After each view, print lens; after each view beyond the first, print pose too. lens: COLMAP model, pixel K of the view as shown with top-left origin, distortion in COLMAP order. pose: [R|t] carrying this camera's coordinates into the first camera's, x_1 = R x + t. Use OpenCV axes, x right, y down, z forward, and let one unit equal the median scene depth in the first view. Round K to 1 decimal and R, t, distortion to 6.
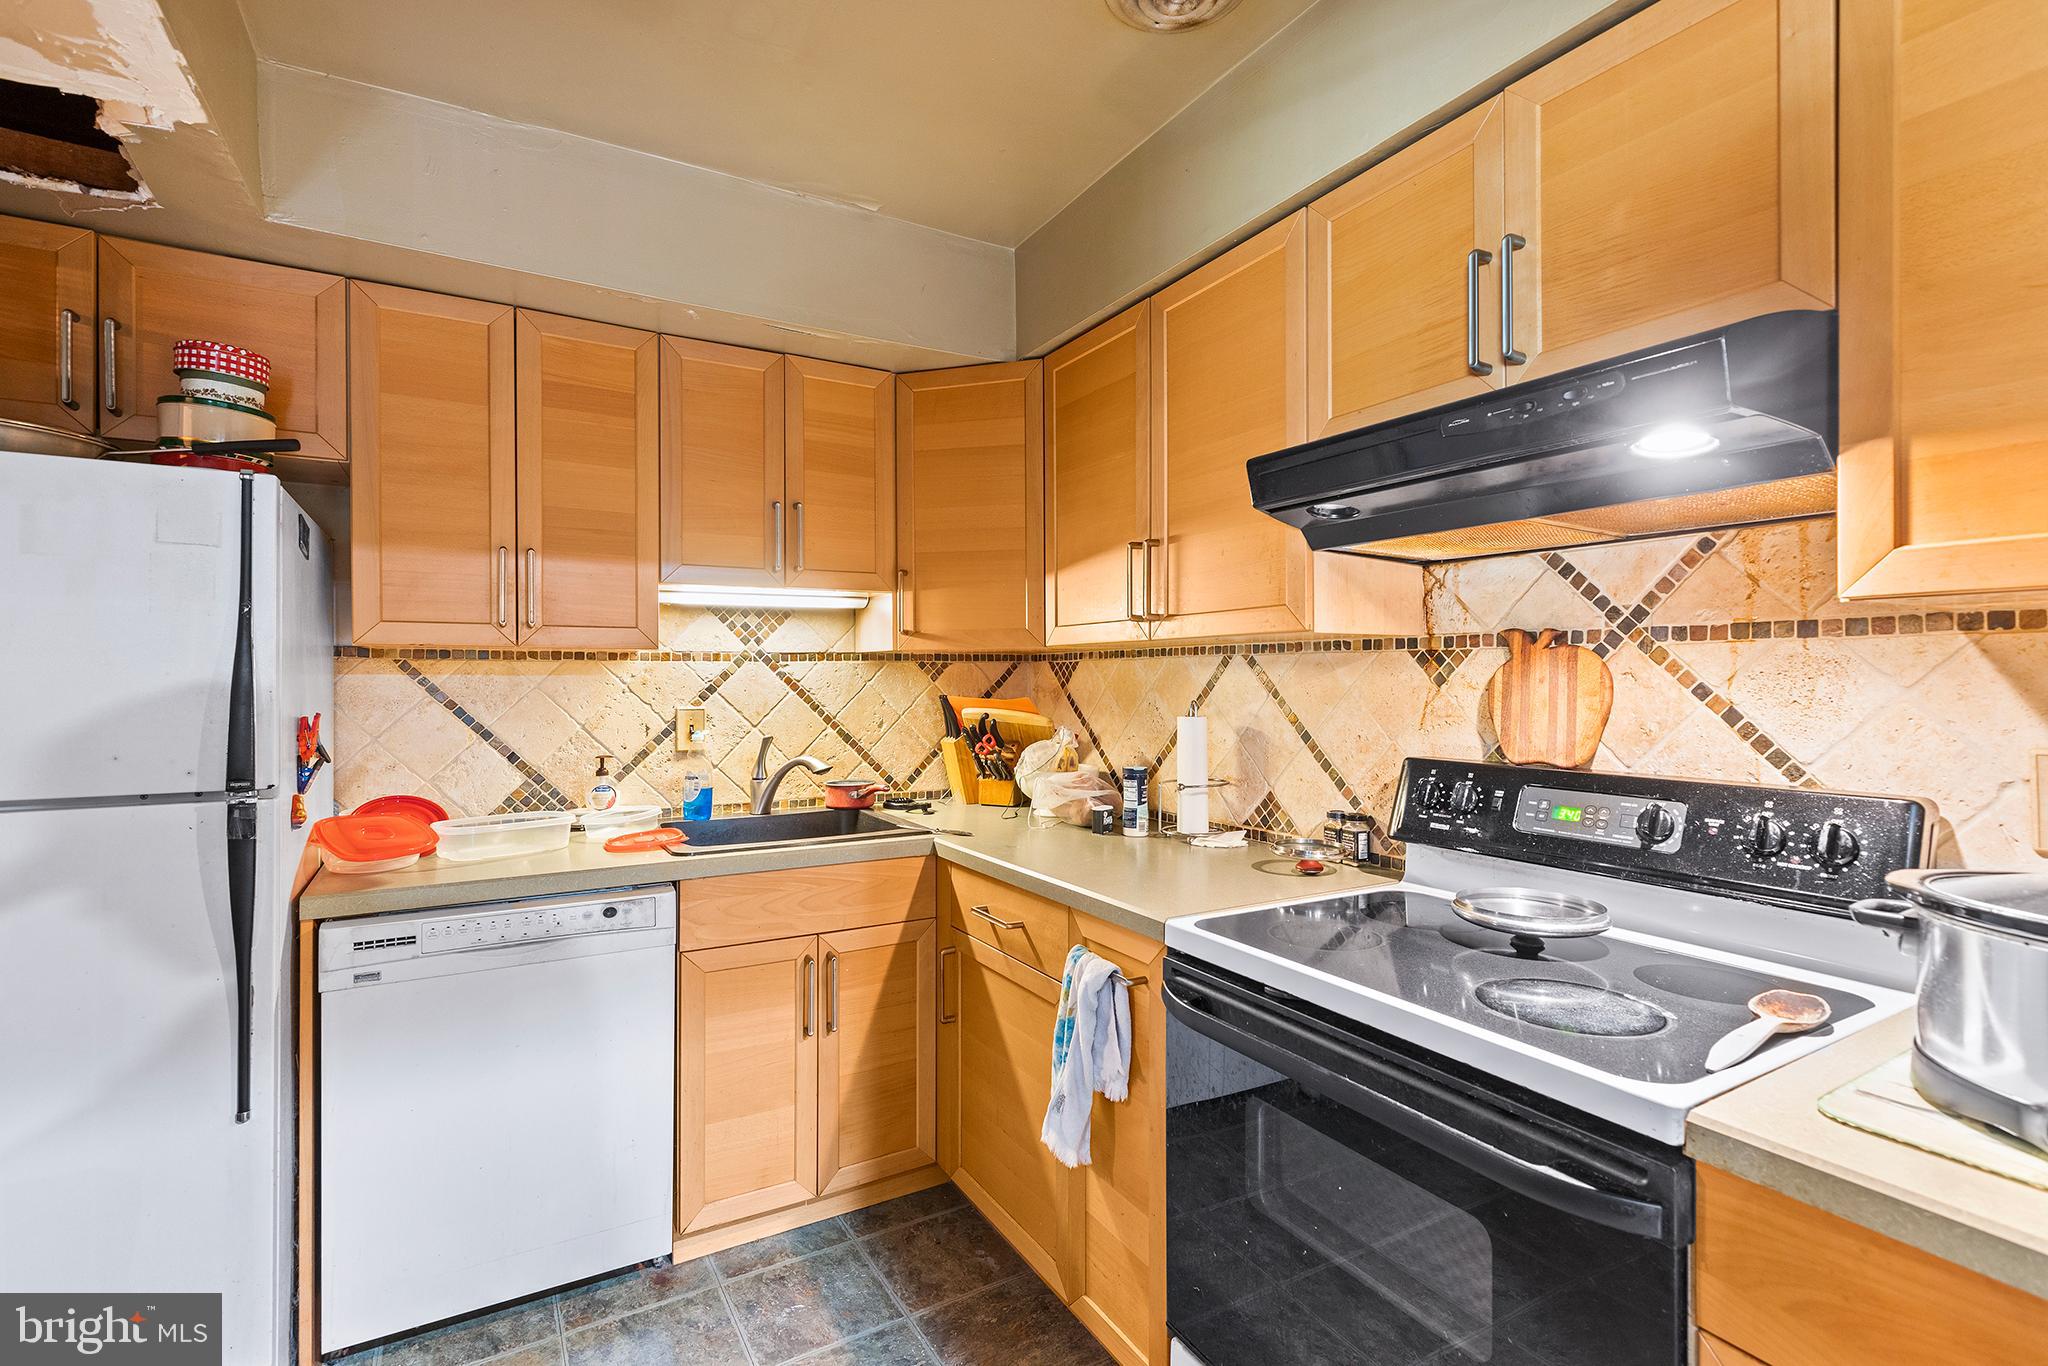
lens RADIAL K [[936.7, 0, 1028.1], [0, 936.7, 675.4], [0, 0, 1]] dist [0.008114, -0.002797]
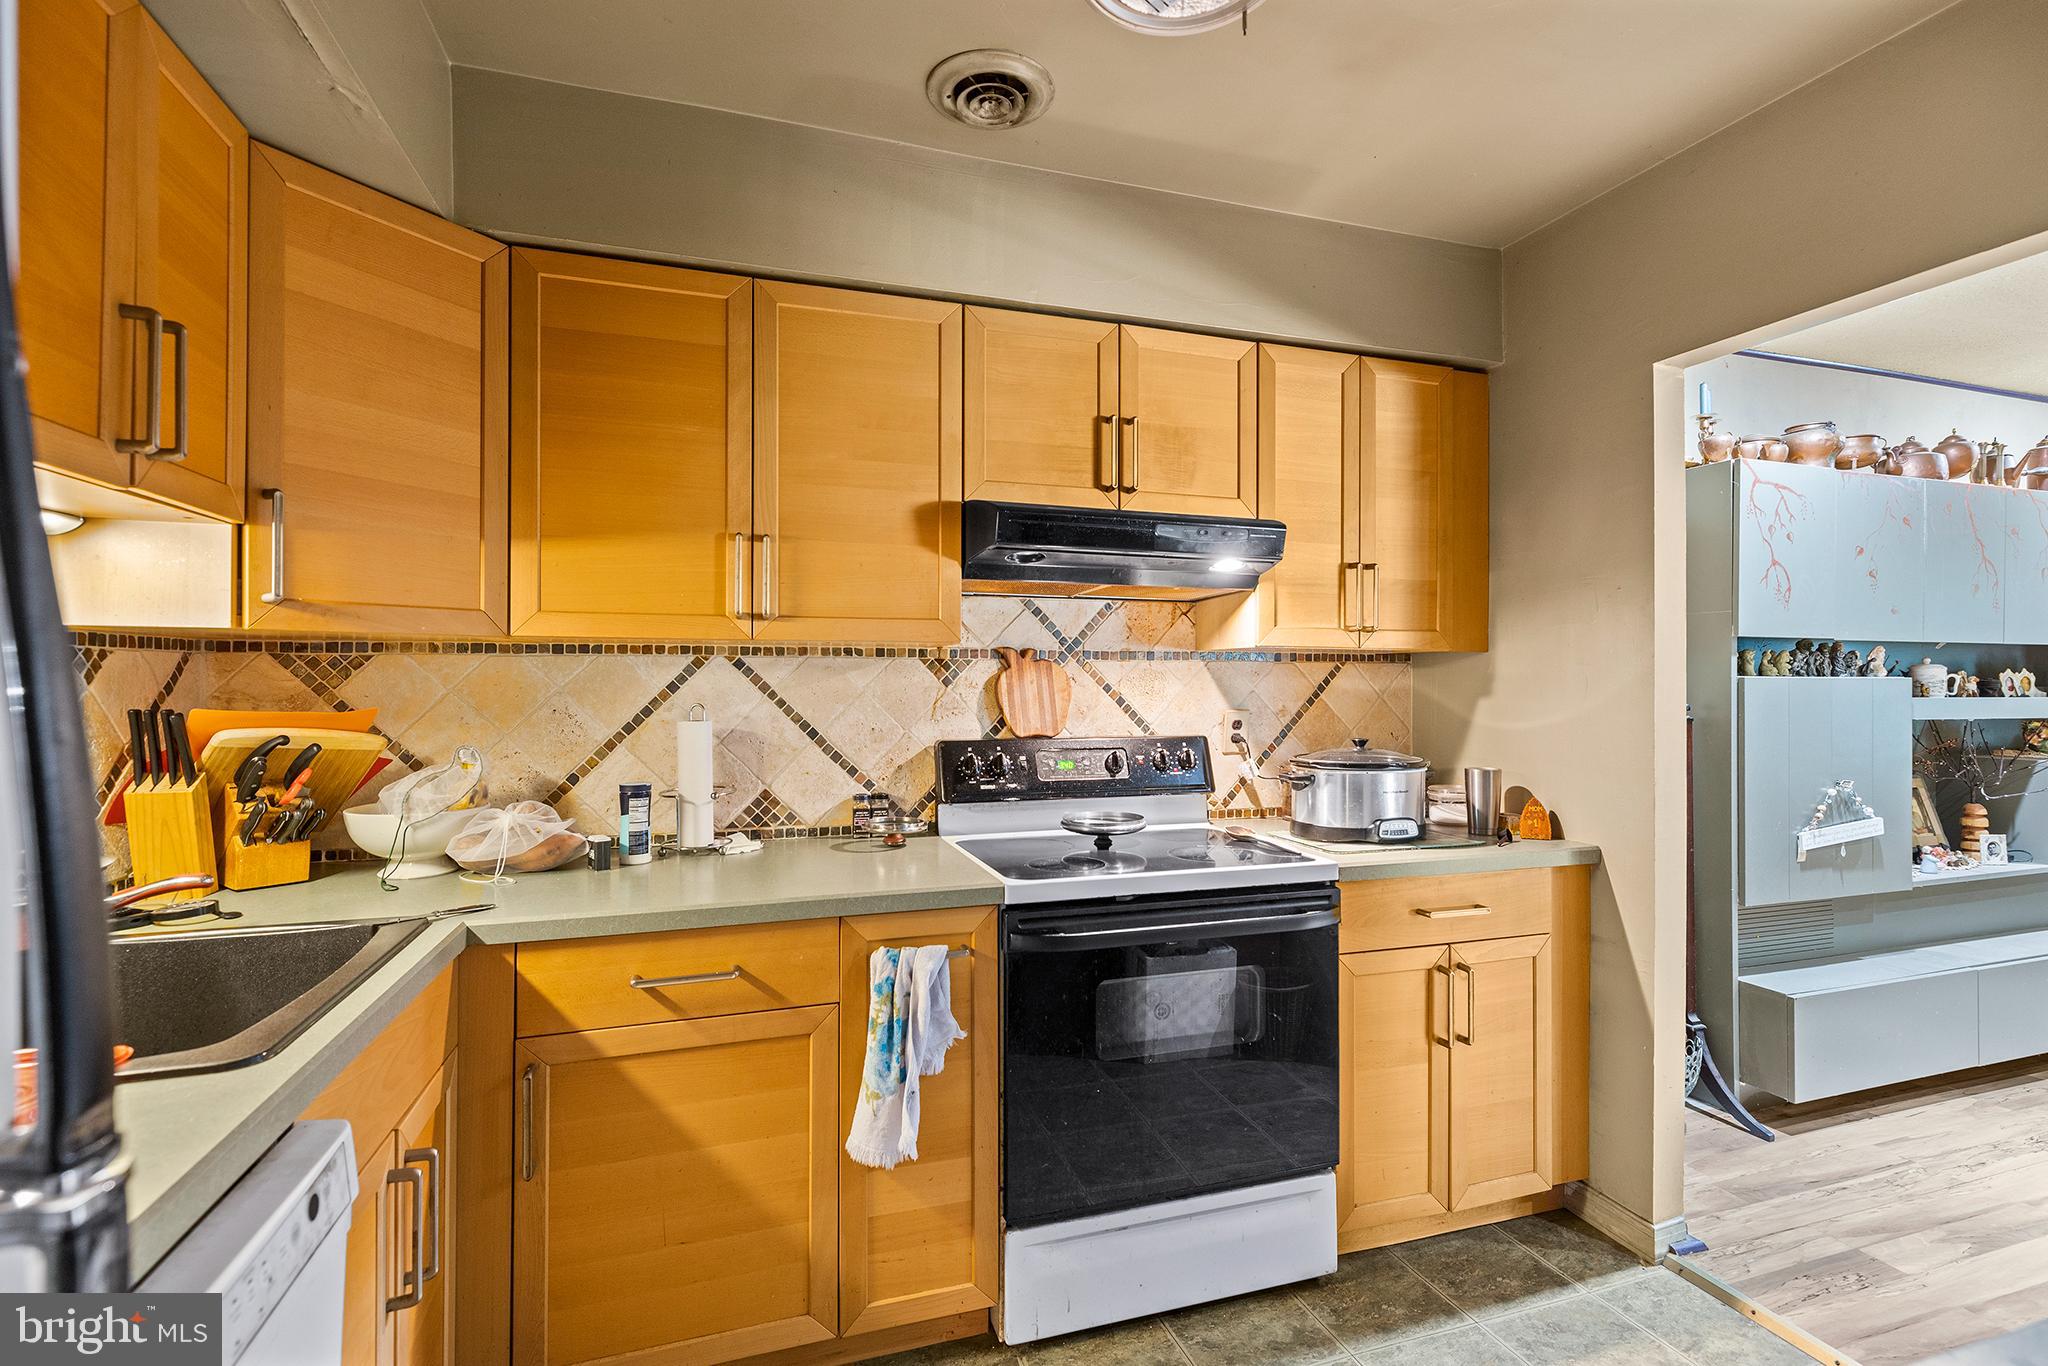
lens RADIAL K [[936.7, 0, 1015.2], [0, 936.7, 671.3], [0, 0, 1]] dist [0.008114, -0.002797]
pose [[0.209450, 0.011168, 0.977756, -0.750240], [-0.004194, 0.999936, -0.010523, 0.003246], [-0.977810, -0.001897, 0.209483, 0.550205]]
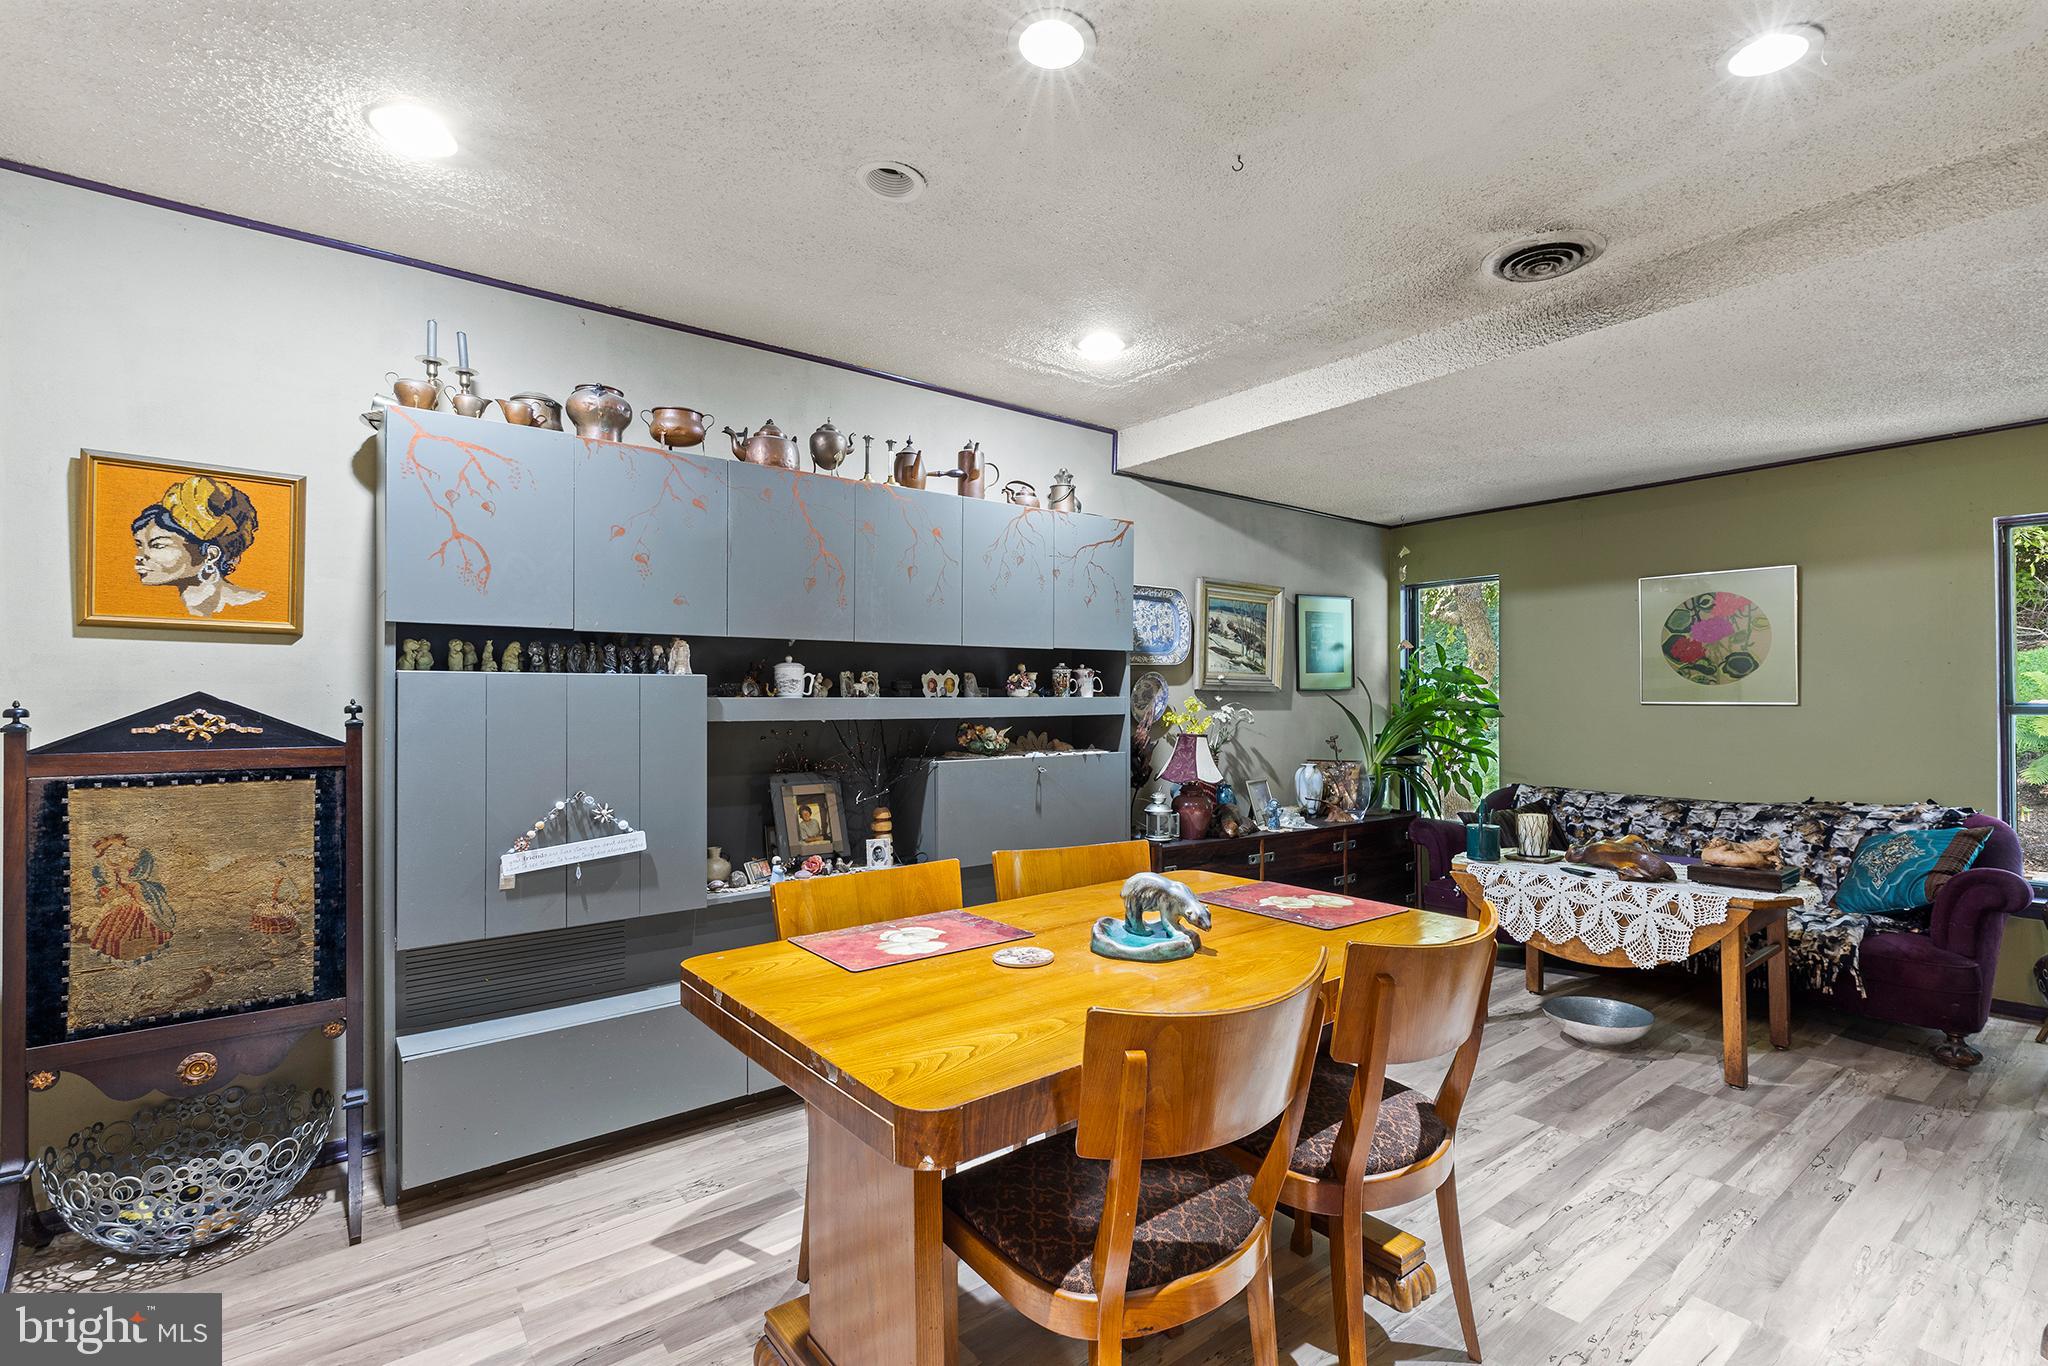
lens RADIAL K [[936.7, 0, 1032.5], [0, 936.7, 689.6], [0, 0, 1]] dist [0.008114, -0.002797]
pose [[-0.135921, 0.011158, 0.990657, -0.411313], [0.000836, 0.999938, -0.011148, 0.027144], [-0.990719, -0.000687, -0.135922, -0.774870]]
